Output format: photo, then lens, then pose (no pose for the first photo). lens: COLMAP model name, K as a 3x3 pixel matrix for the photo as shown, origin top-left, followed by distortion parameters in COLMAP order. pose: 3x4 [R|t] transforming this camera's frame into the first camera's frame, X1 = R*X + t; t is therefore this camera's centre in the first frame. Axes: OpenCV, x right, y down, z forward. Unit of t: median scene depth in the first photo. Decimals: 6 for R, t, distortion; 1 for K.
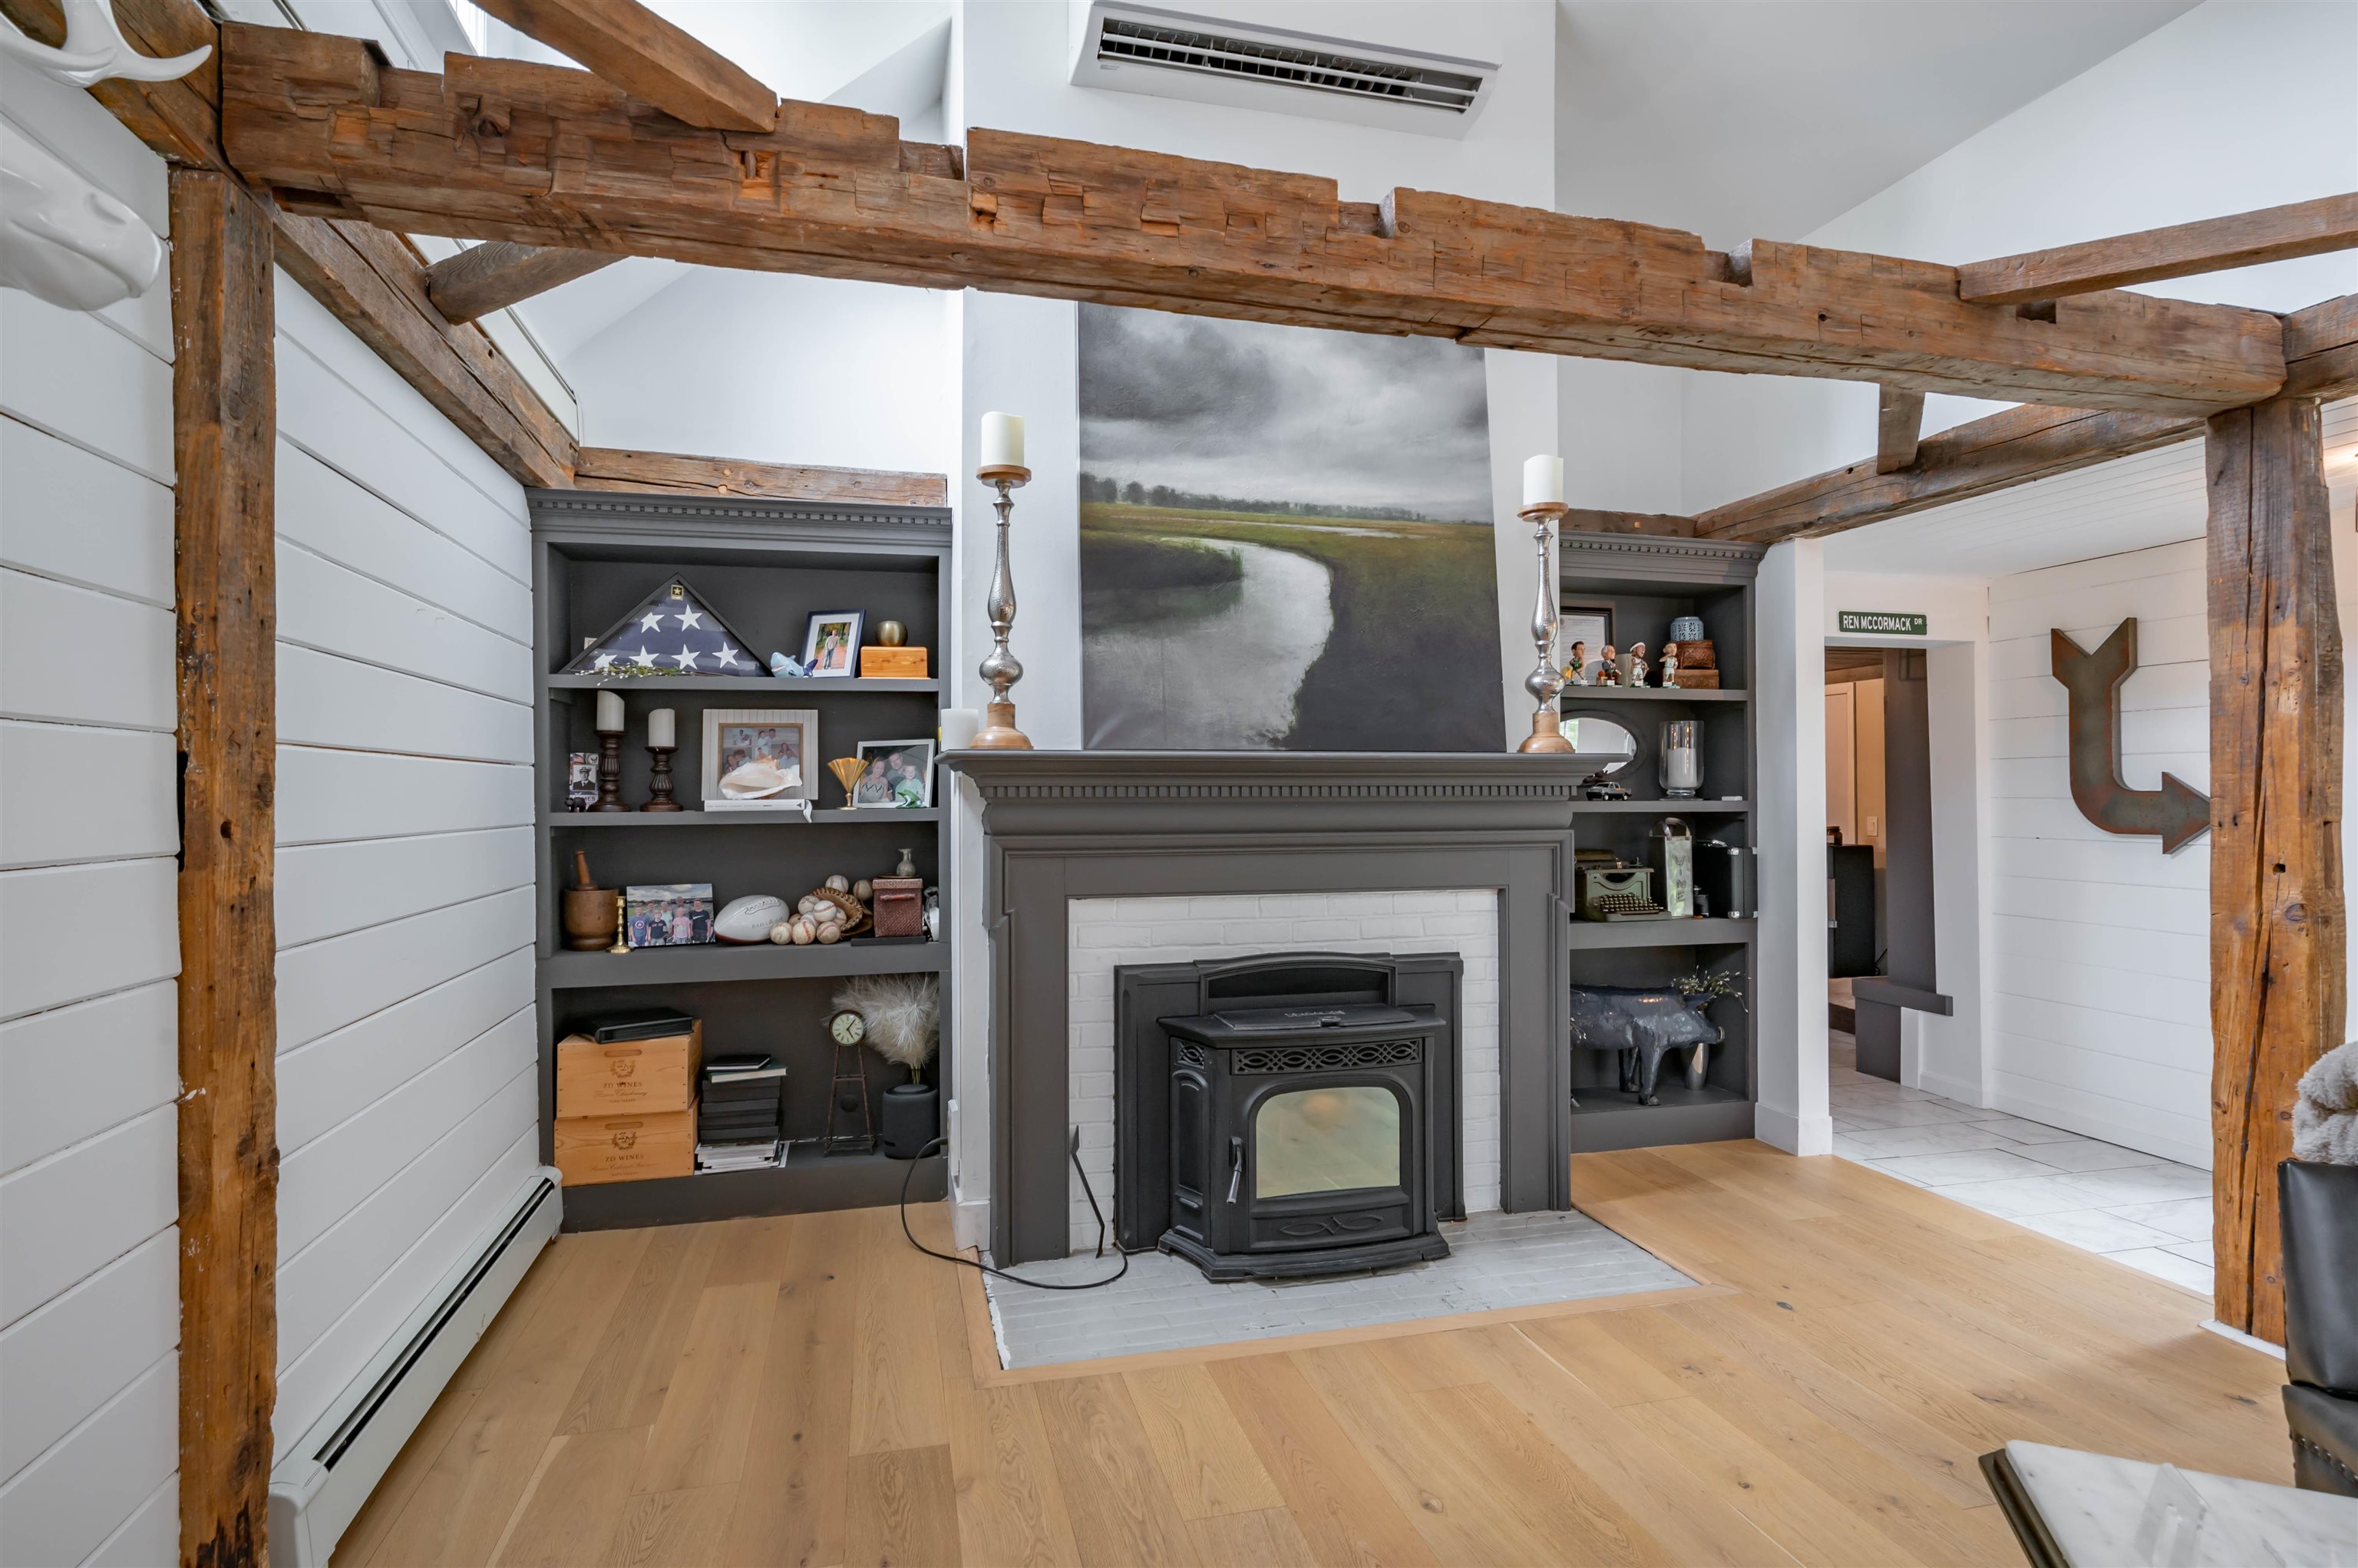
lens RADIAL K [[1148.1, 0, 1173.1], [0, 1148.1, 788.7], [0, 0, 1]] dist [-0.001592, -0.000196]
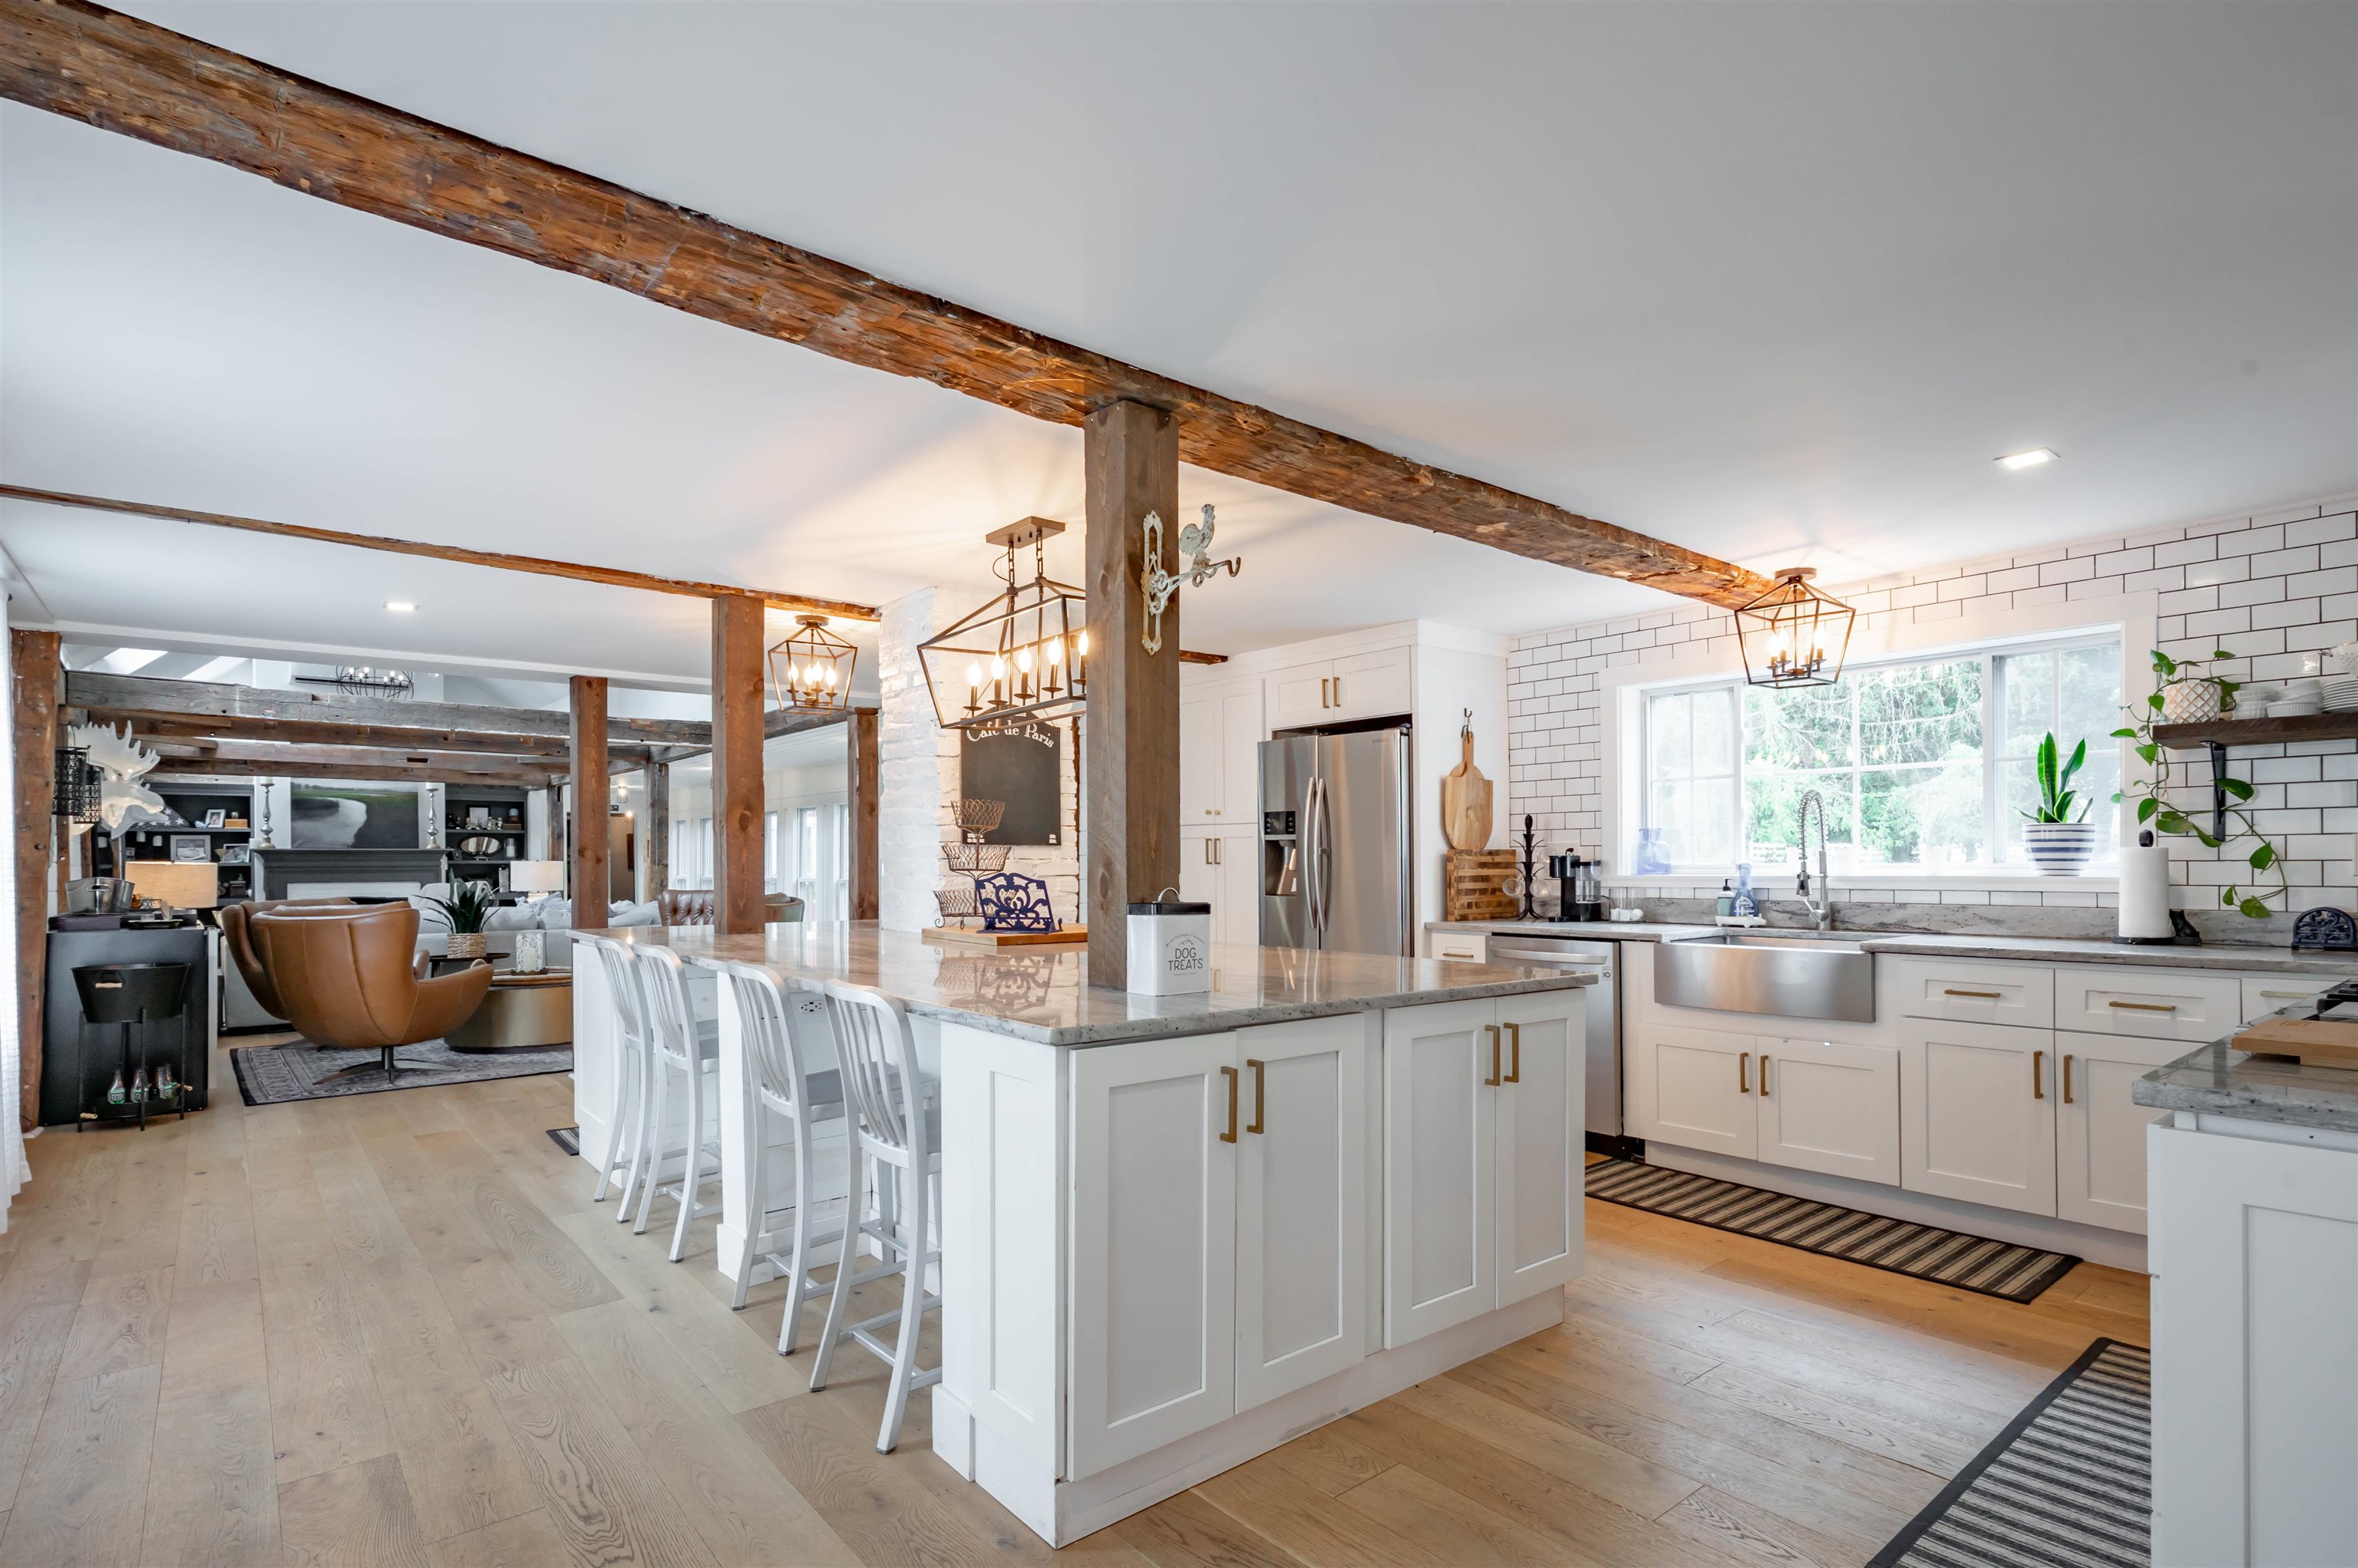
lens RADIAL K [[1148.1, 0, 1146.2], [0, 1148.1, 873.0], [0, 0, 1]] dist [-0.001592, -0.000196]
pose [[0.913219, -0.005752, 0.407428, 0.970963], [0.000708, 0.999921, 0.012529, 0.005322], [-0.407468, -0.011154, 0.913151, -3.733125]]
